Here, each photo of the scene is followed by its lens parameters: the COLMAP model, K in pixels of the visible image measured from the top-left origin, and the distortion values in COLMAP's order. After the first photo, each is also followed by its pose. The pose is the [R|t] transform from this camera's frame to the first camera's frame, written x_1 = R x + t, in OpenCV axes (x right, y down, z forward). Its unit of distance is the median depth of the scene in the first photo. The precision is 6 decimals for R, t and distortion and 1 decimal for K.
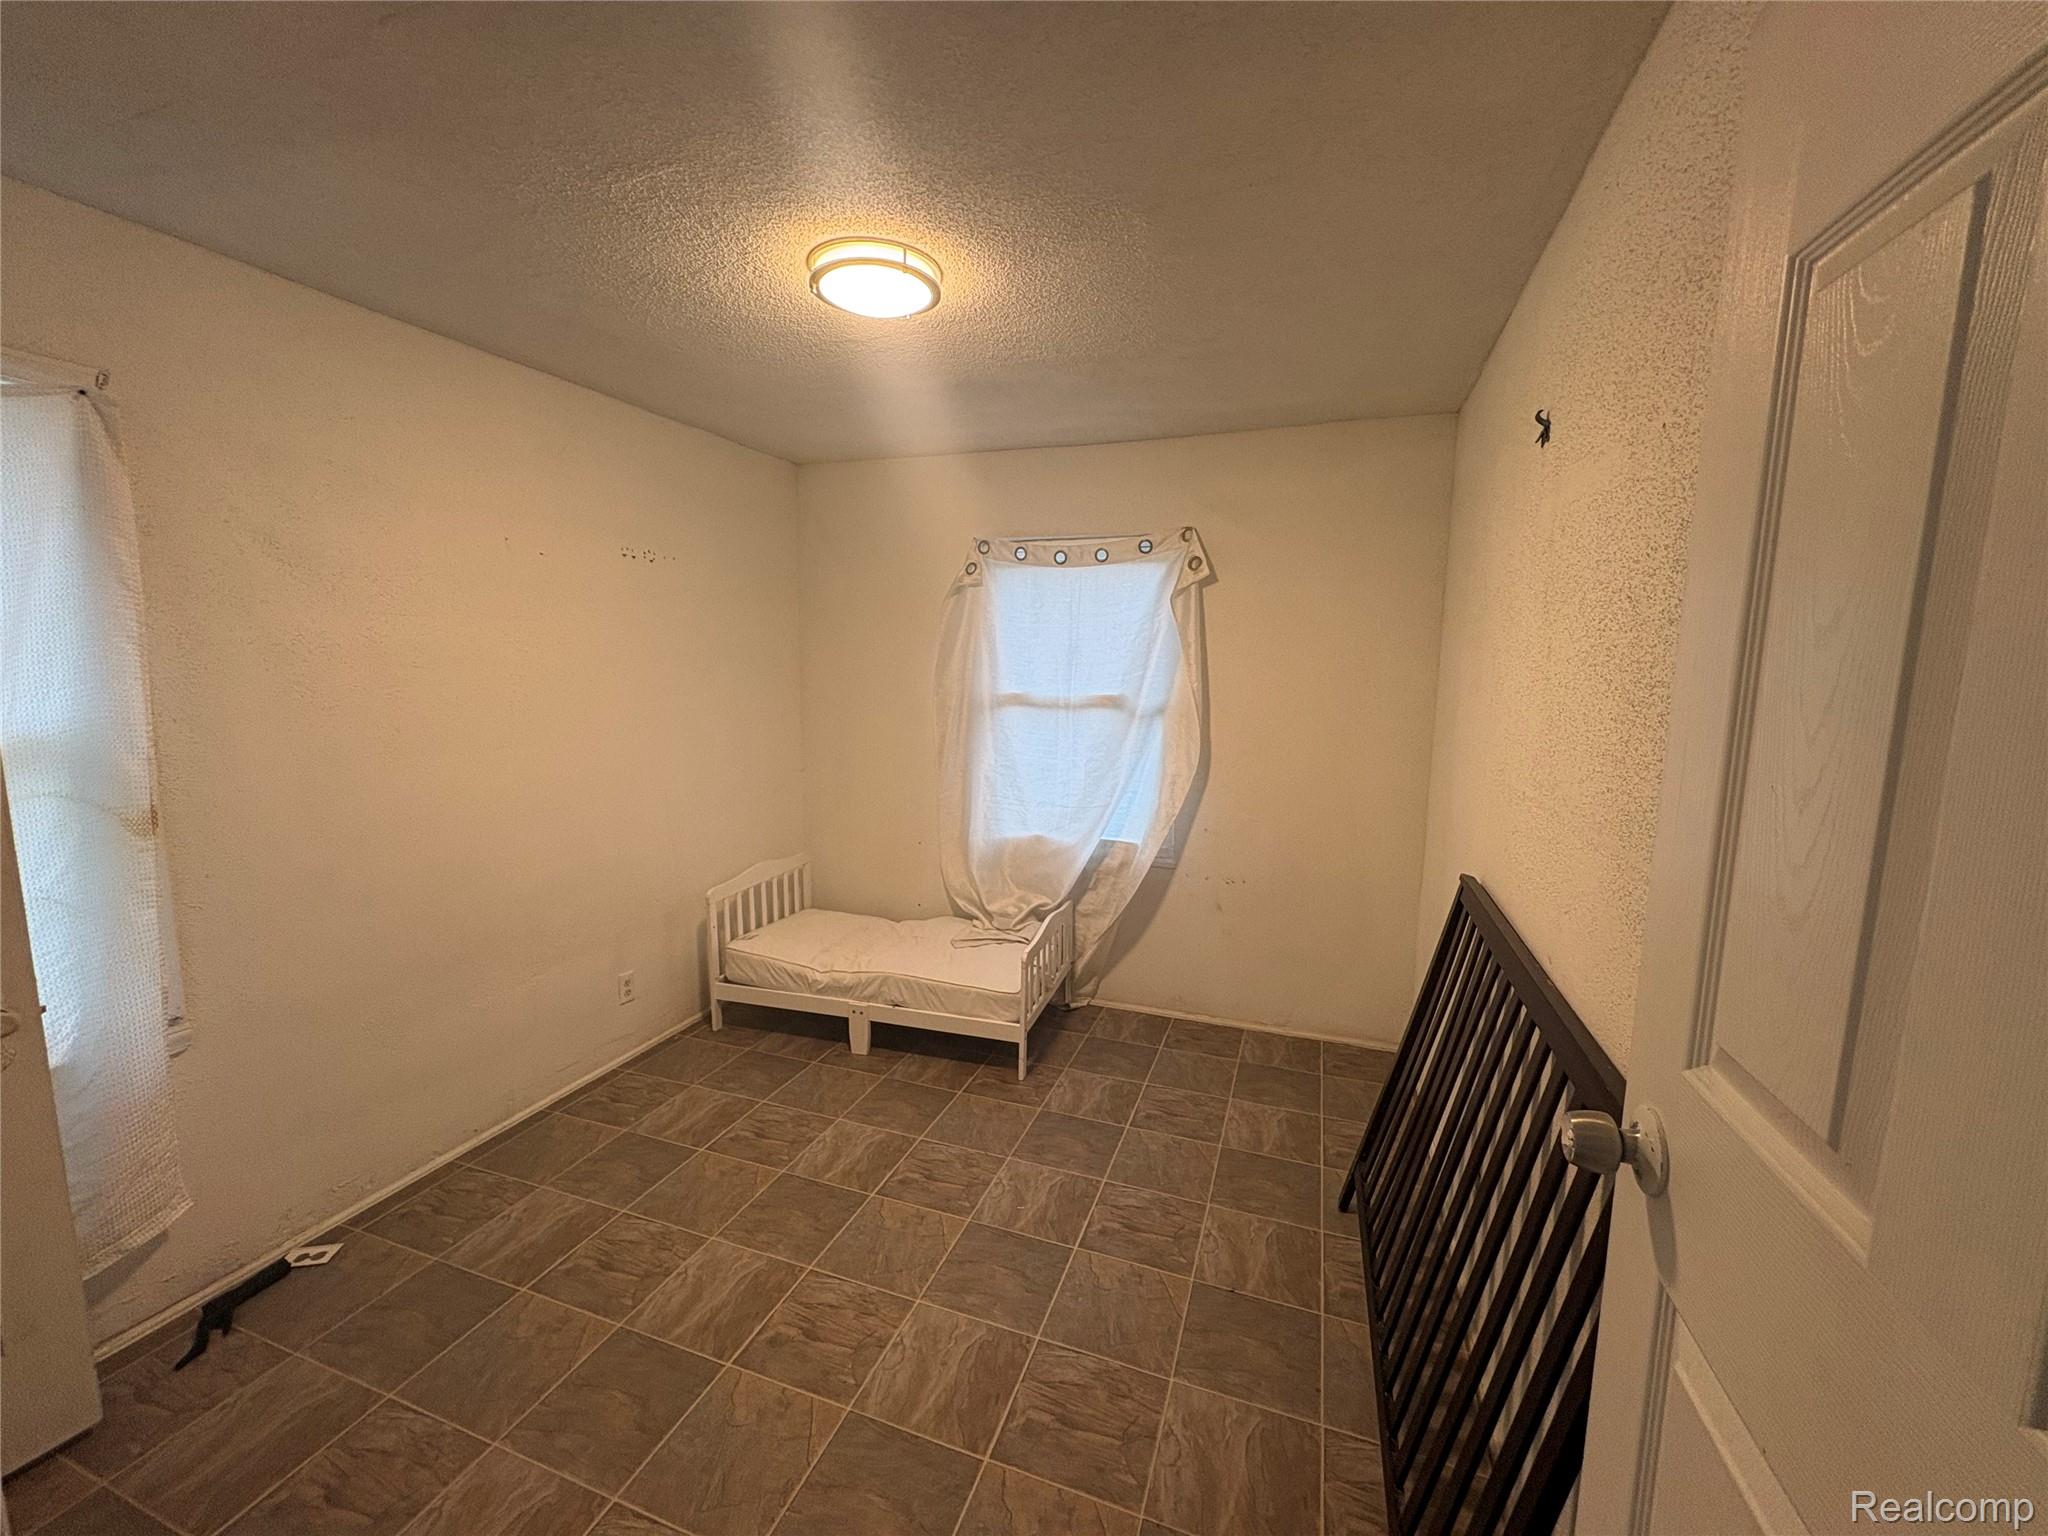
lens RADIAL K [[819.4, 0, 1021.0], [0, 819.4, 766.9], [0, 0, 1]] dist [0.000857, 0.000220]
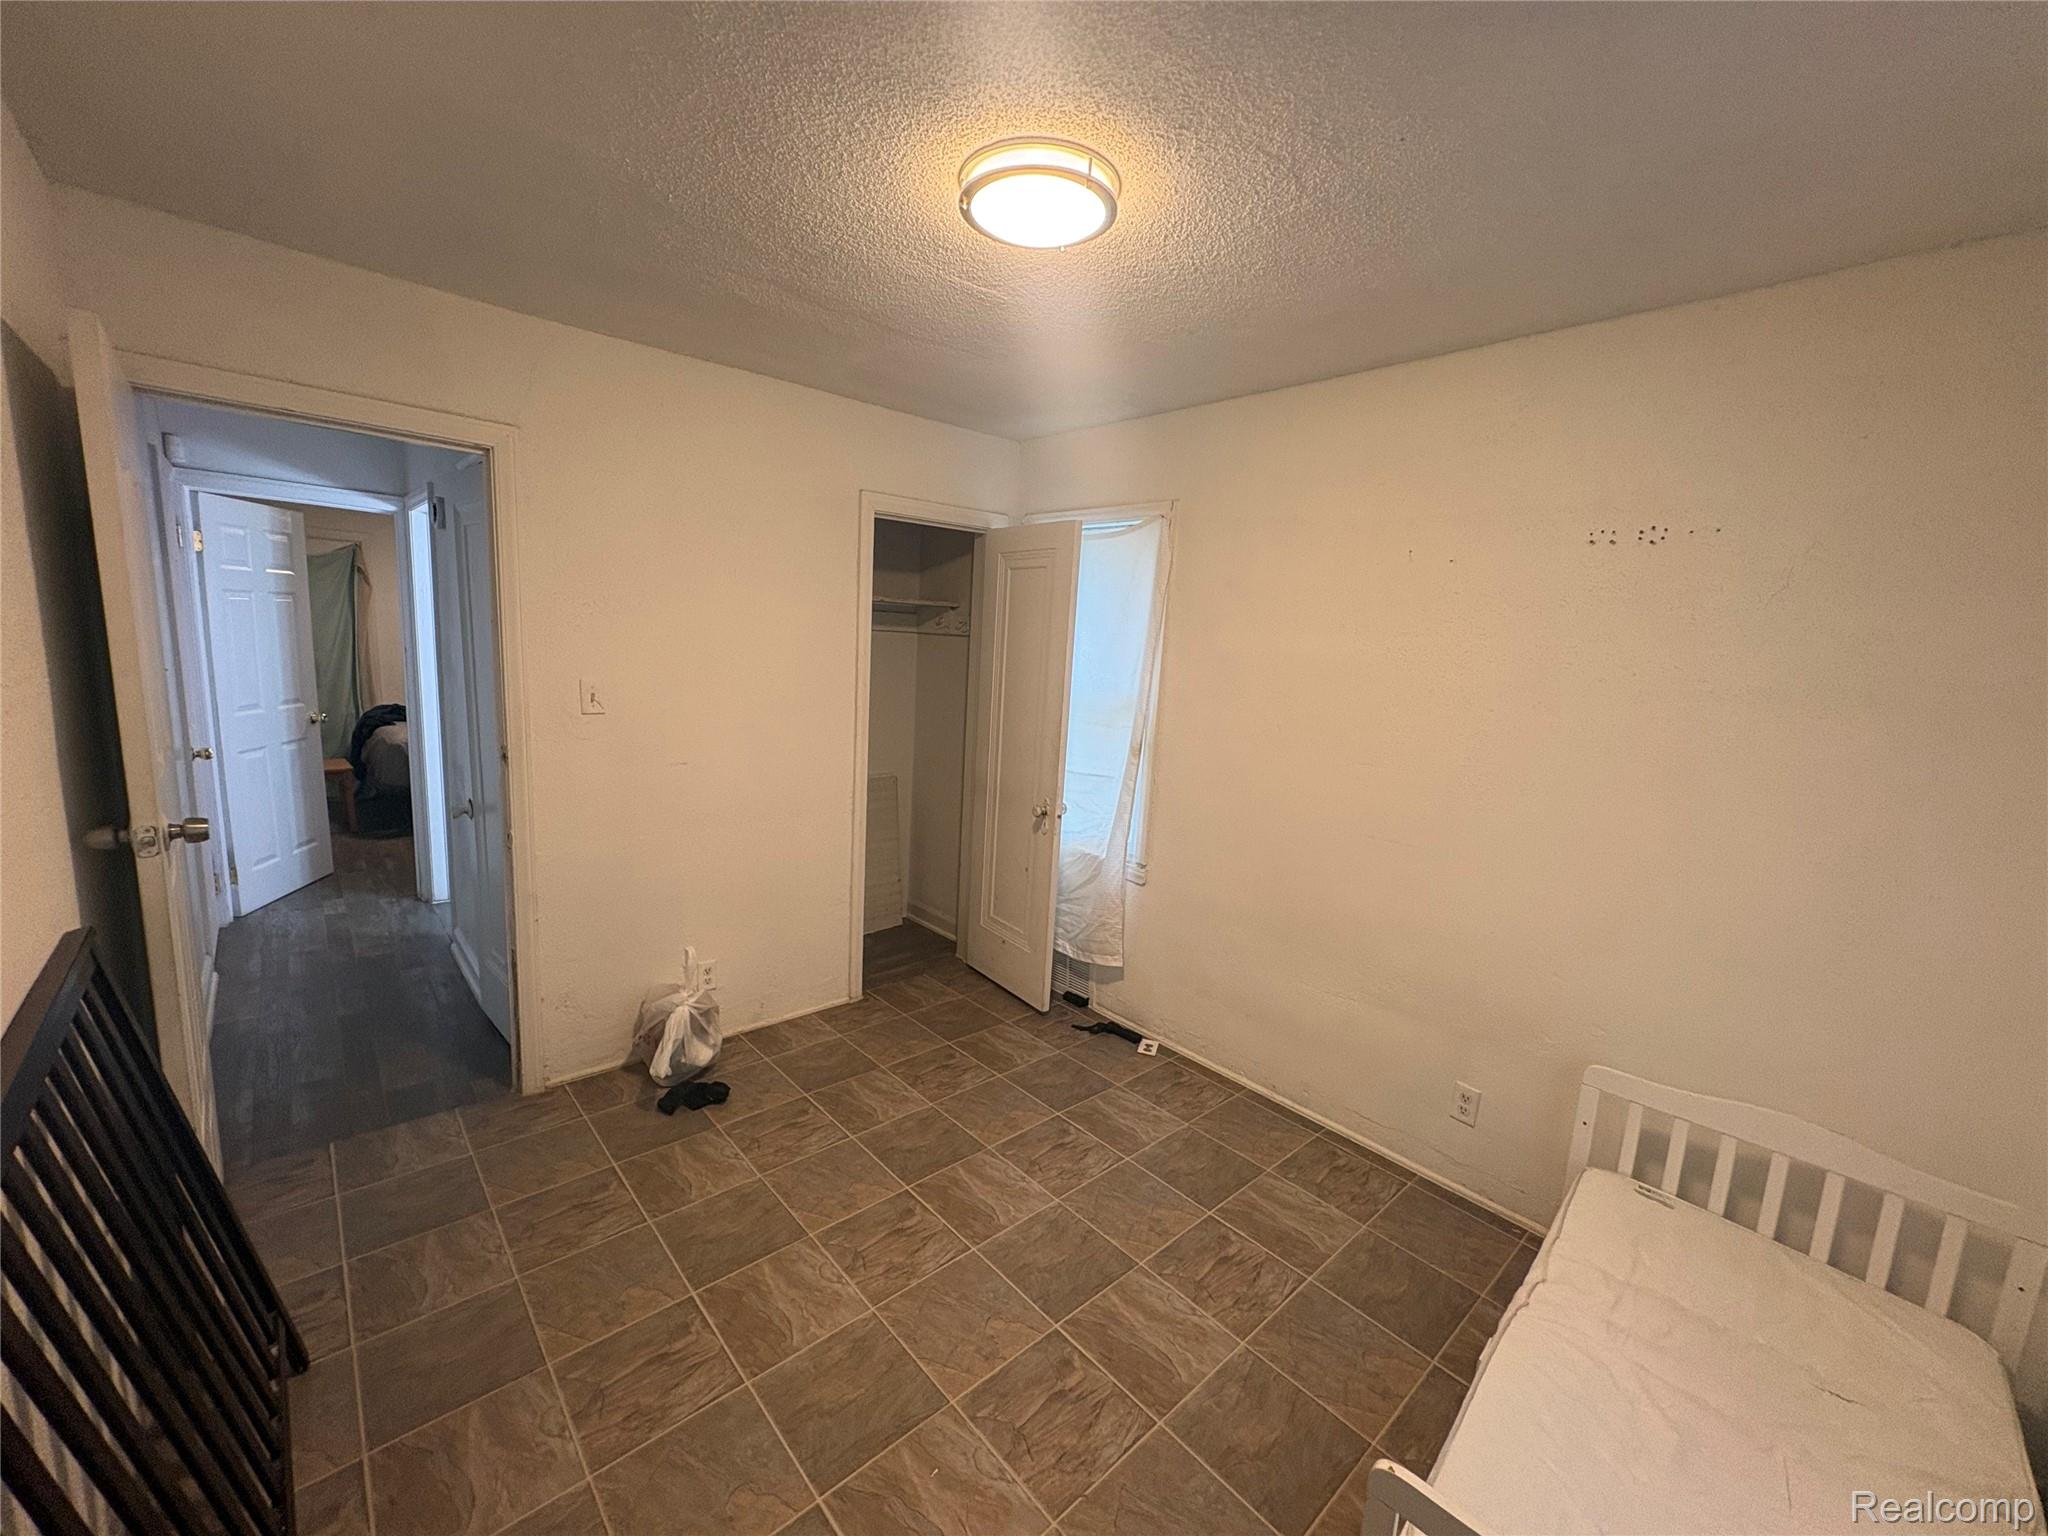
lens RADIAL K [[809.9, 0, 1020.1], [0, 809.9, 849.0], [0, 0, 1]] dist [-0.000908, -0.000157]
pose [[-0.474711, 0.188803, -0.859653, 0.516378], [-0.168557, 0.939140, 0.299340, -0.179349], [0.863851, 0.287001, -0.413996, 1.397309]]
